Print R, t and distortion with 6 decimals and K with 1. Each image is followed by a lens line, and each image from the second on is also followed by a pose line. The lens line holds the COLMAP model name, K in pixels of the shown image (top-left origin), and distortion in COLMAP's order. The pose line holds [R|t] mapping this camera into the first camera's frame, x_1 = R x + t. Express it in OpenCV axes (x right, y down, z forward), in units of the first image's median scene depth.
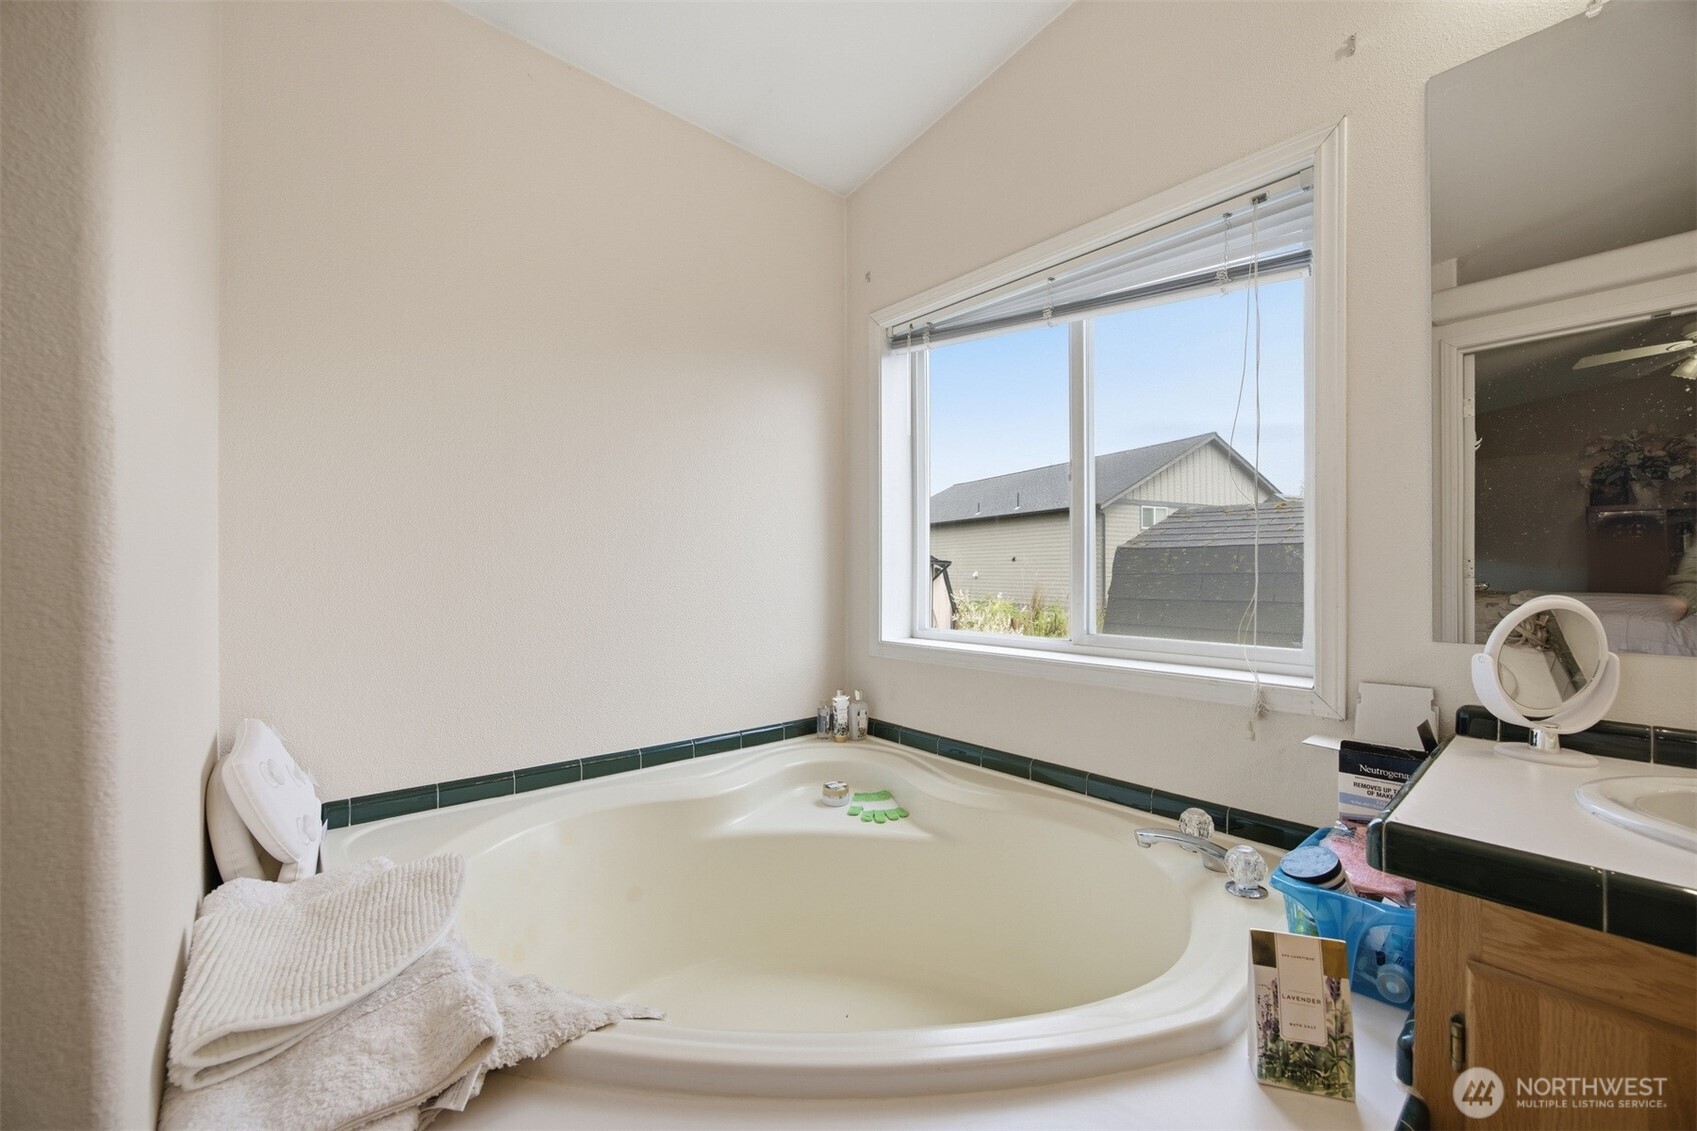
lens RADIAL K [[657.5, 0, 851.7], [0, 657.5, 570.3], [0, 0, 1]] dist [-0.009755, 0.000192]
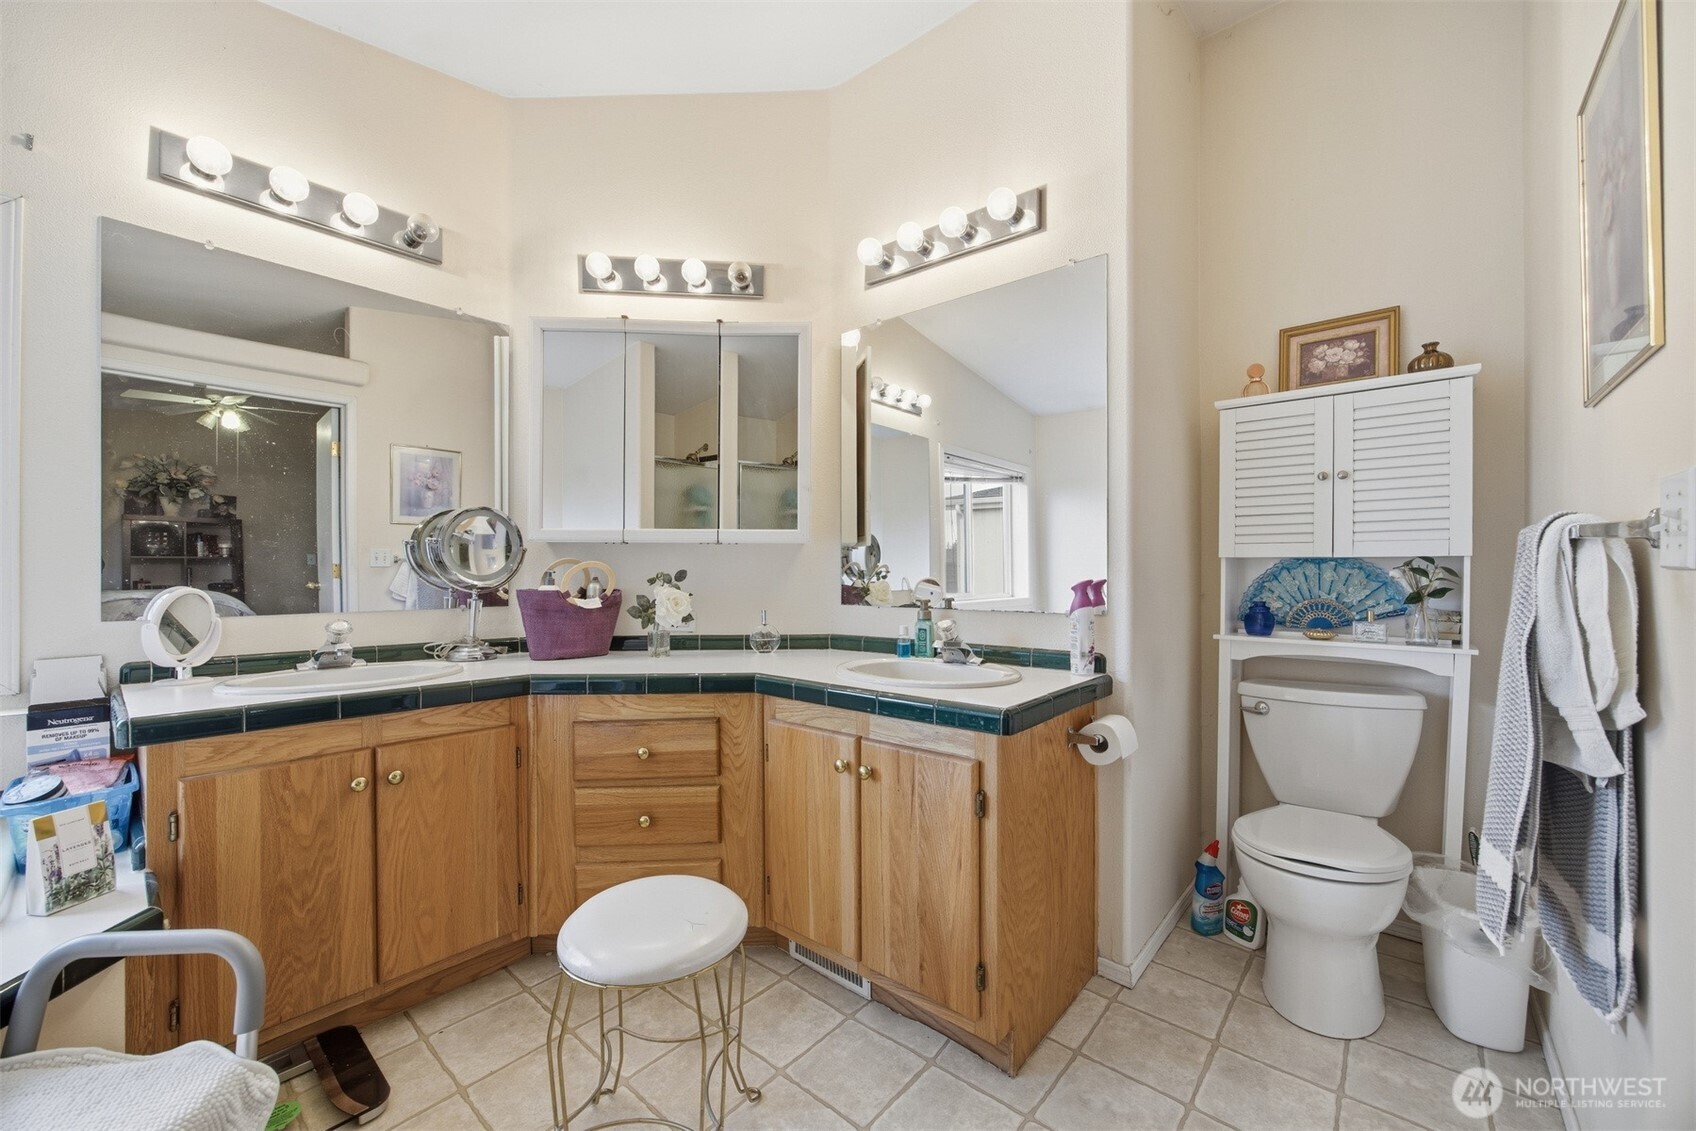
lens RADIAL K [[657.1, 0, 851.2], [0, 657.1, 570.3], [0, 0, 1]] dist [-0.009755, 0.000192]
pose [[-0.141623, 0.002130, 0.989918, -0.707938], [-0.002003, 0.999995, -0.002438, -0.002798], [-0.989919, -0.002328, -0.141618, -0.393509]]
